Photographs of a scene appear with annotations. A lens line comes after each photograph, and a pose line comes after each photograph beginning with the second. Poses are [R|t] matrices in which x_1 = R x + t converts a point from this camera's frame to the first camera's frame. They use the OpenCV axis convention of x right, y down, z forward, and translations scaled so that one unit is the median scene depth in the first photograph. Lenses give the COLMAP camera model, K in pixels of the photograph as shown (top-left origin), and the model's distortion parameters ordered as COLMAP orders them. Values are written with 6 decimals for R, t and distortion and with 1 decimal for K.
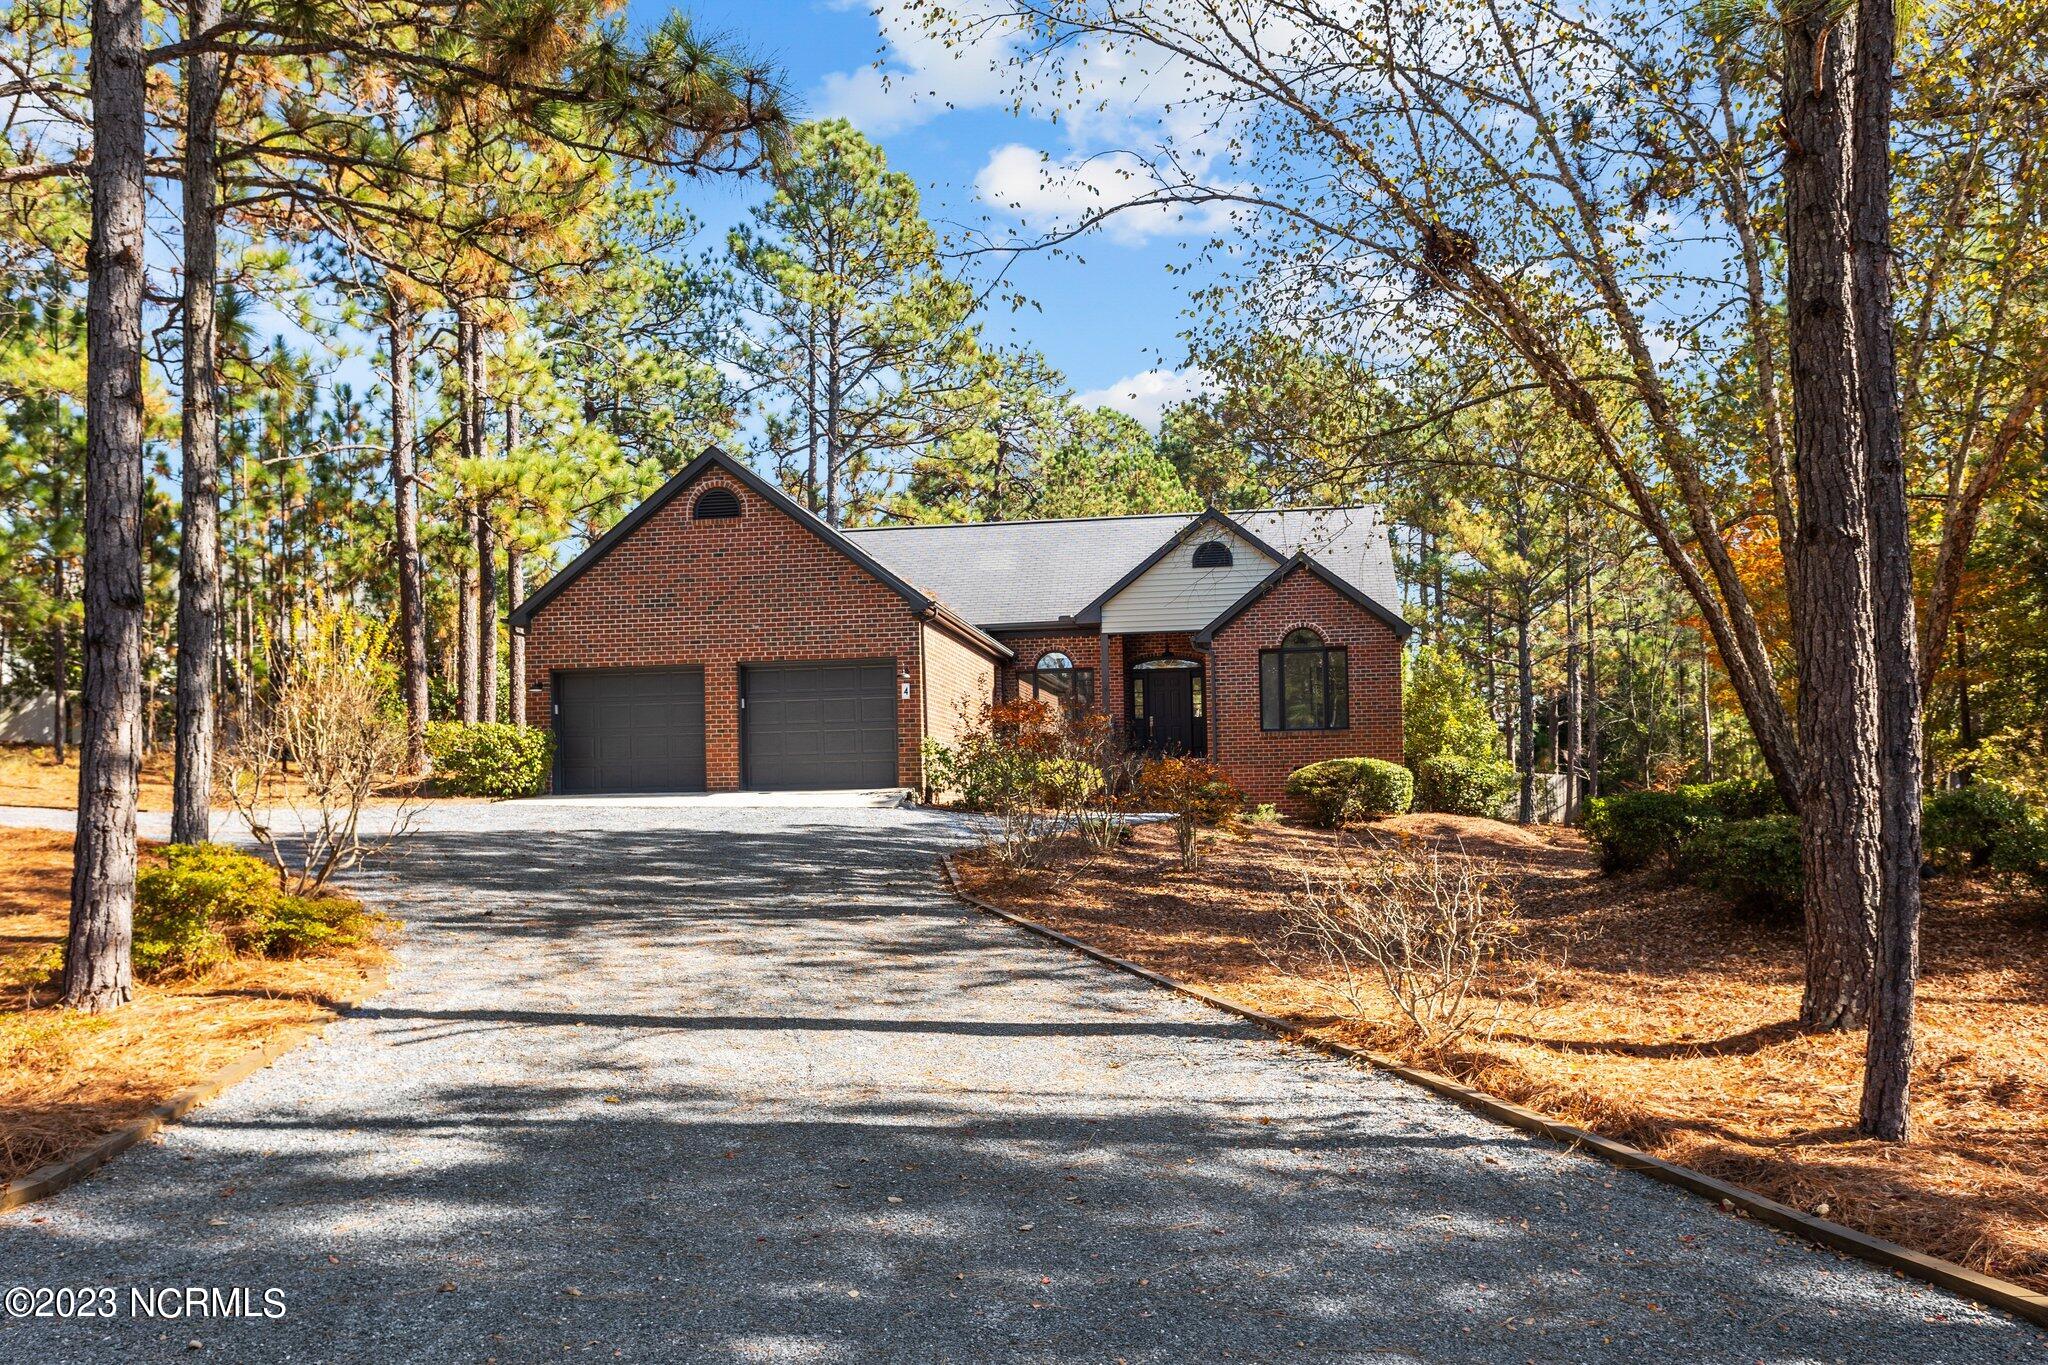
lens RADIAL K [[1730.2, 0, 1022.7], [0, 1730.2, 792.2], [0, 0, 1]] dist [0.006991, 0.000843]
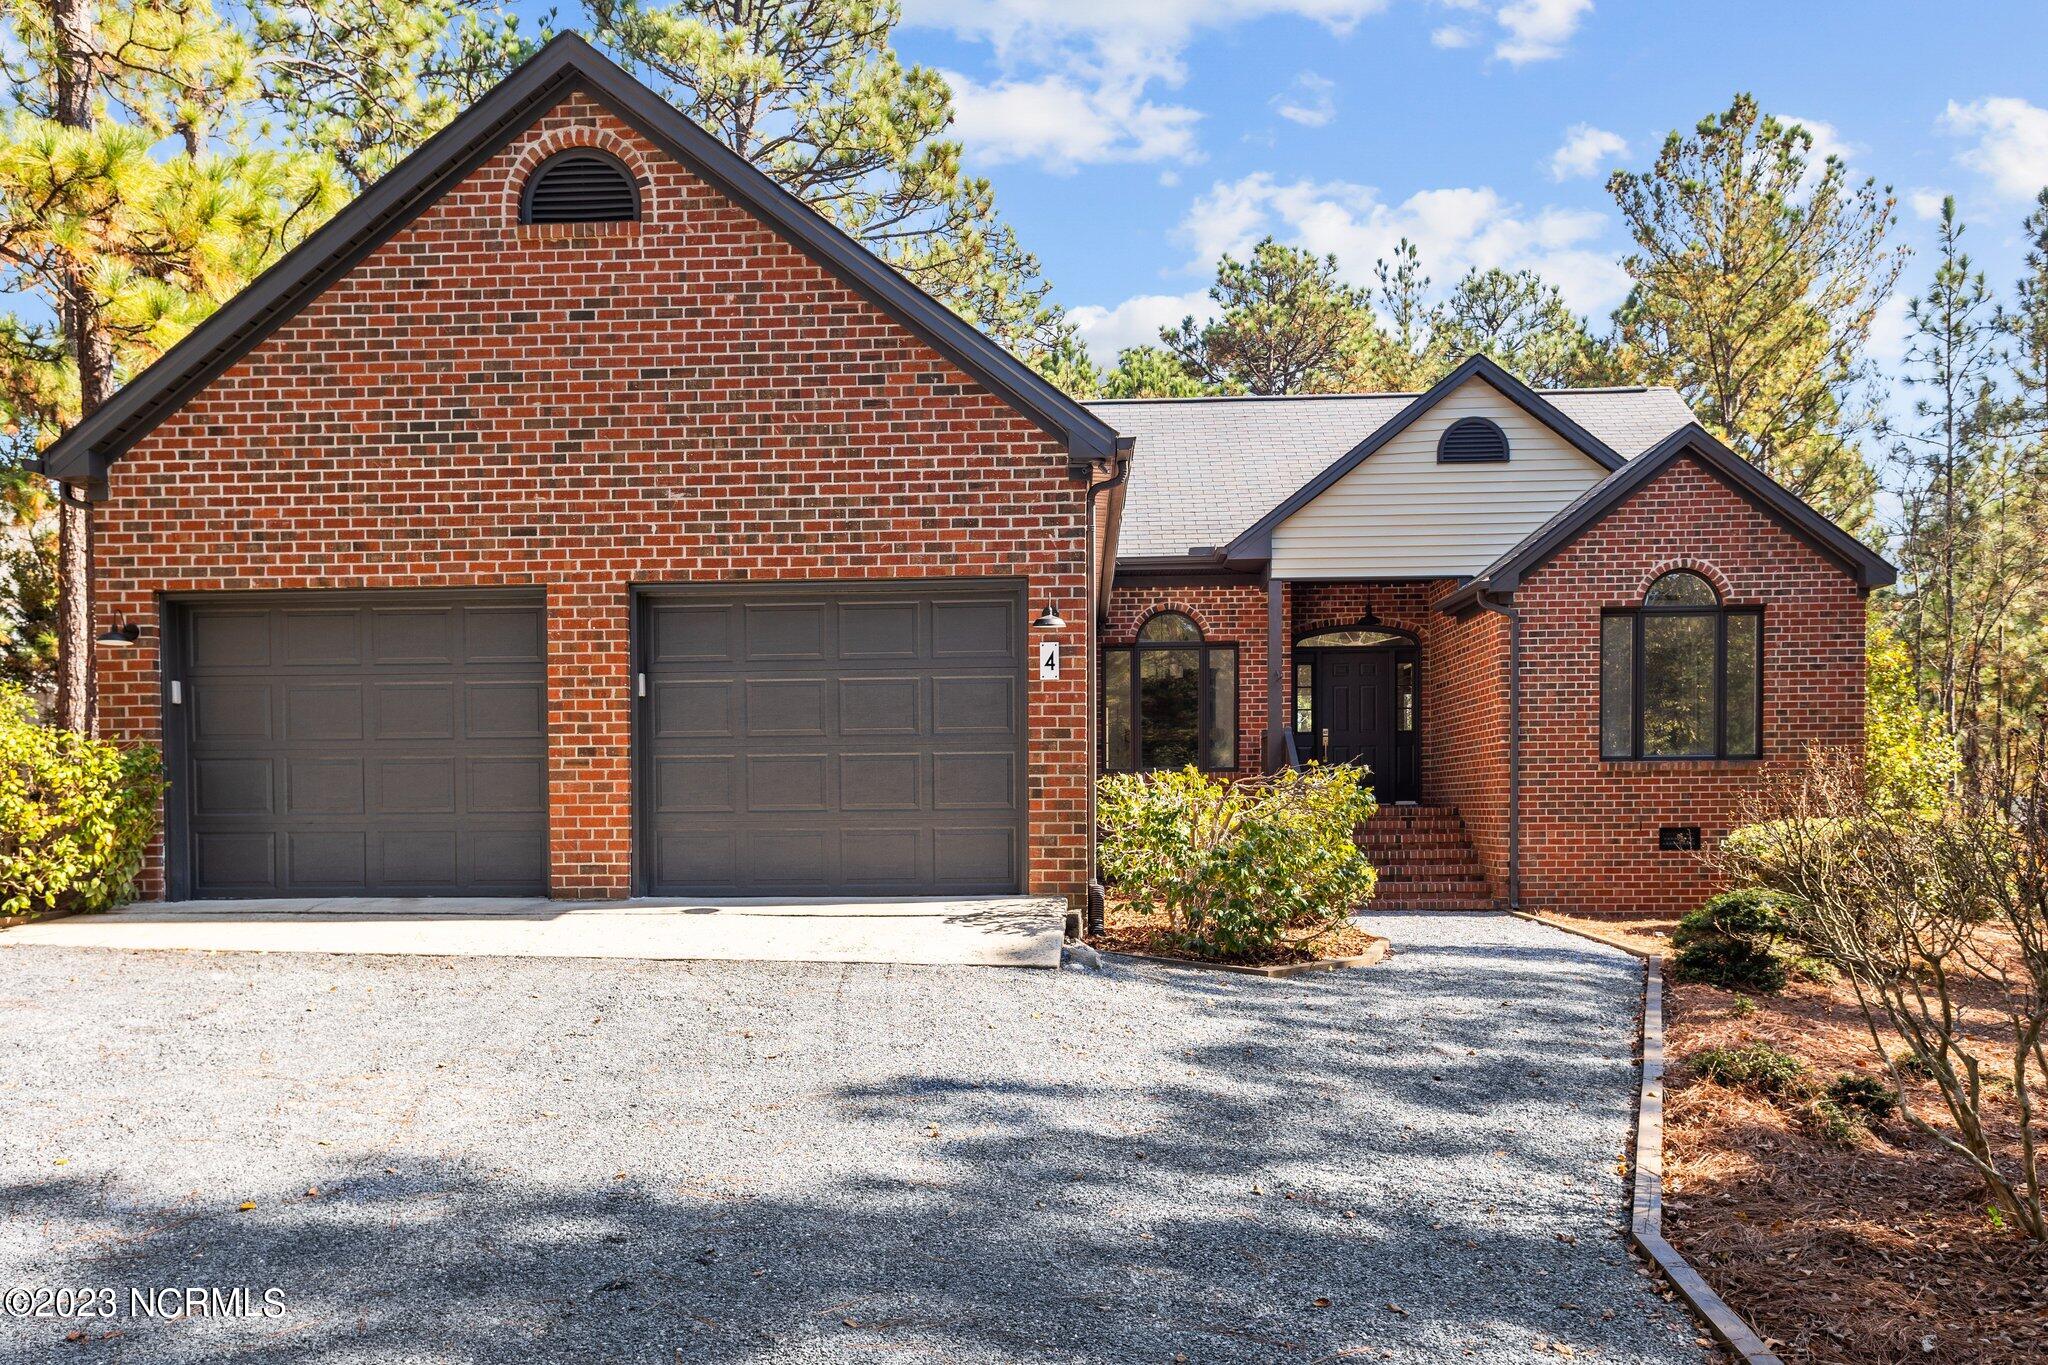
lens RADIAL K [[1631.3, 0, 1008.6], [0, 1631.3, 863.1], [0, 0, 1]] dist [0.004953, -0.003901]
pose [[0.995256, 0.008729, 0.096894, -0.103563], [-0.012809, 0.999054, 0.041563, -0.024213], [-0.096439, -0.042606, 0.994427, 0.557832]]
